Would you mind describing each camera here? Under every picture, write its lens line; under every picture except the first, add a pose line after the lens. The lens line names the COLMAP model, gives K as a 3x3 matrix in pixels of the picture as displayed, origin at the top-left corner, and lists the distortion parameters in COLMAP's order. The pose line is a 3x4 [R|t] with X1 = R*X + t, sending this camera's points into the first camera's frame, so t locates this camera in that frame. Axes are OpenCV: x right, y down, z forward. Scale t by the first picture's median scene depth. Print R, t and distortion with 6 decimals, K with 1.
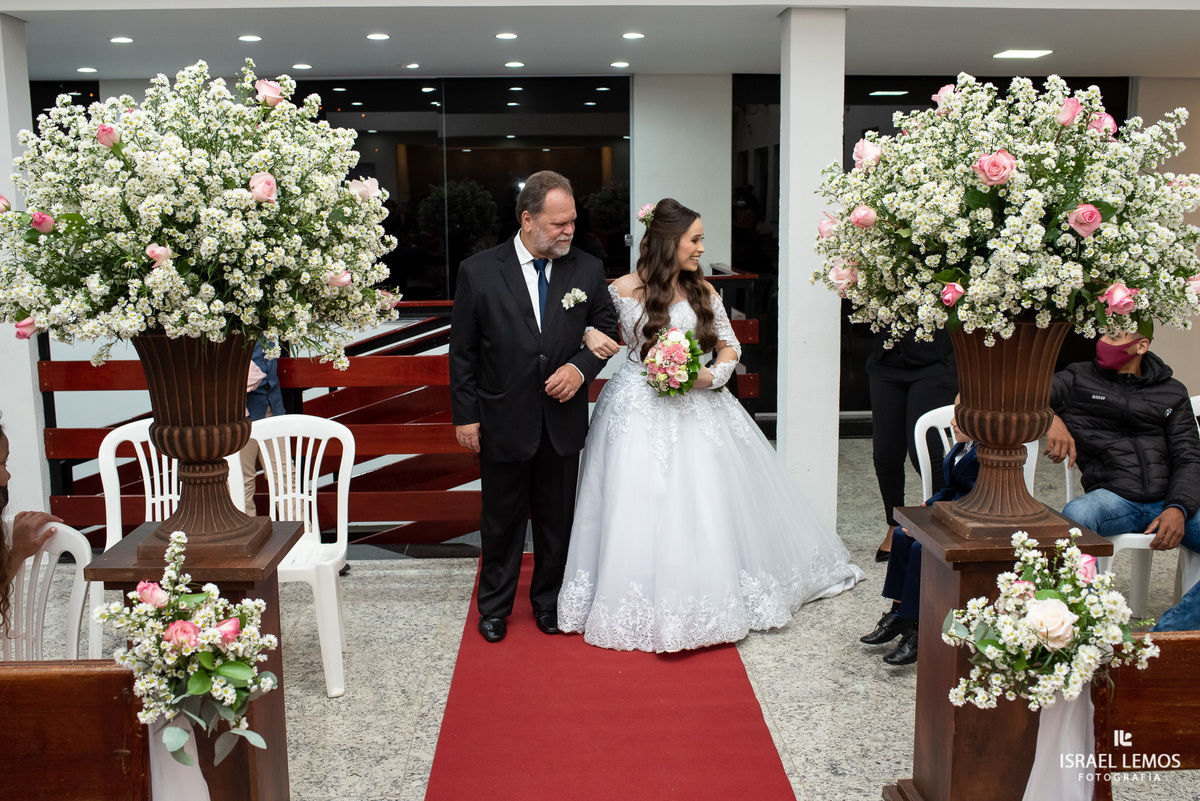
lens RADIAL K [[1161.1, 0, 601.4], [0, 1161.1, 402.1], [0, 0, 1]] dist [-0.057756, 0.000000]
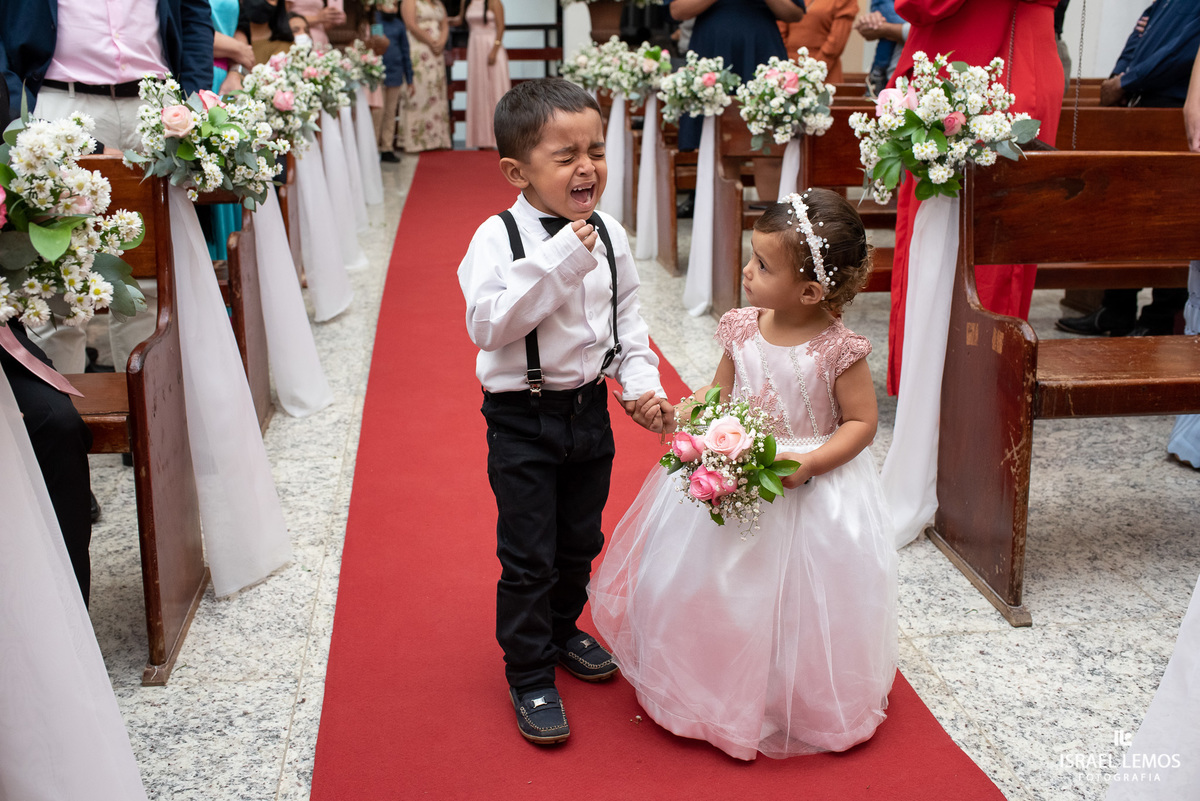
lens RADIAL K [[1161.1, 0, 595.5], [0, 1161.1, 394.7], [0, 0, 1]] dist [-0.057756, 0.000000]
pose [[0.996581, -0.014330, 0.081366, 0.073330], [0.003762, 0.991692, 0.128579, 0.648117], [-0.082533, -0.127834, 0.988356, -2.443926]]
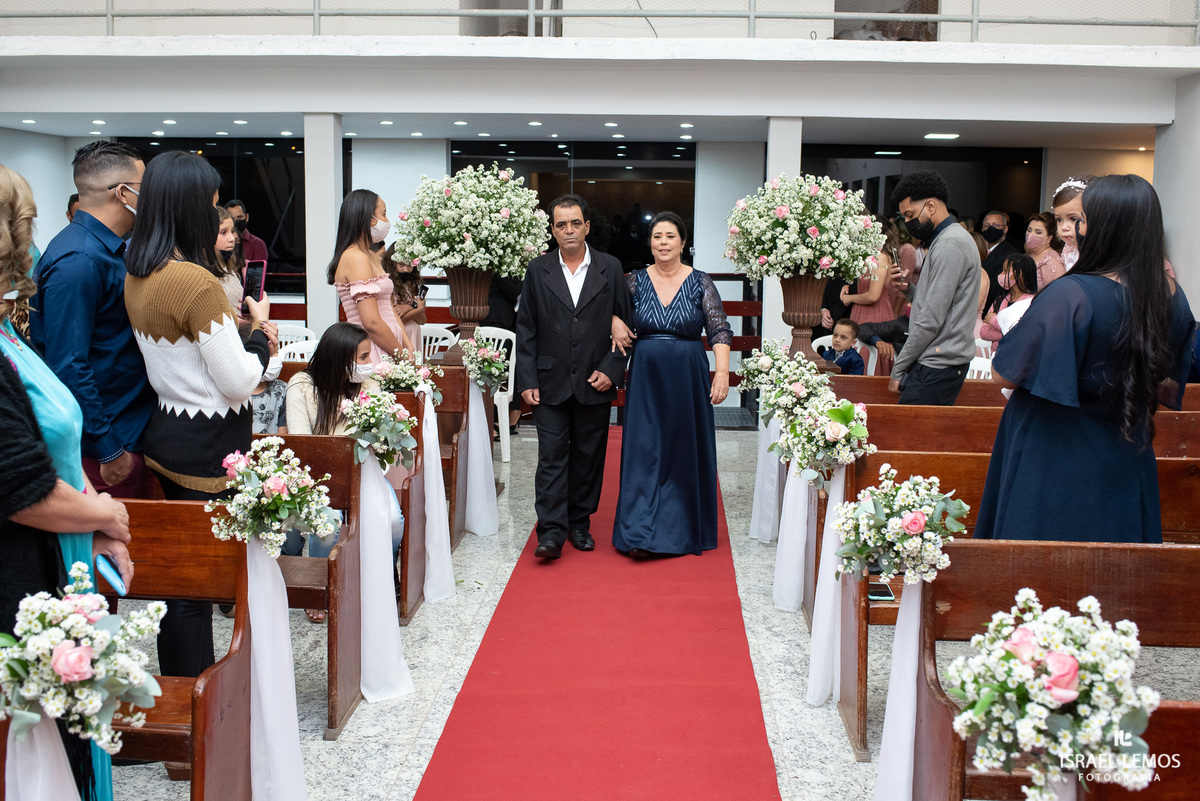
lens RADIAL K [[1245.1, 0, 592.6], [0, 1245.1, 388.6], [0, 0, 1]] dist [-0.050105, 0.000000]
pose [[0.993941, 0.036964, -0.103512, 0.221471], [-0.041685, 0.998169, -0.043822, 0.332449], [0.101703, 0.047871, 0.993662, -1.795549]]
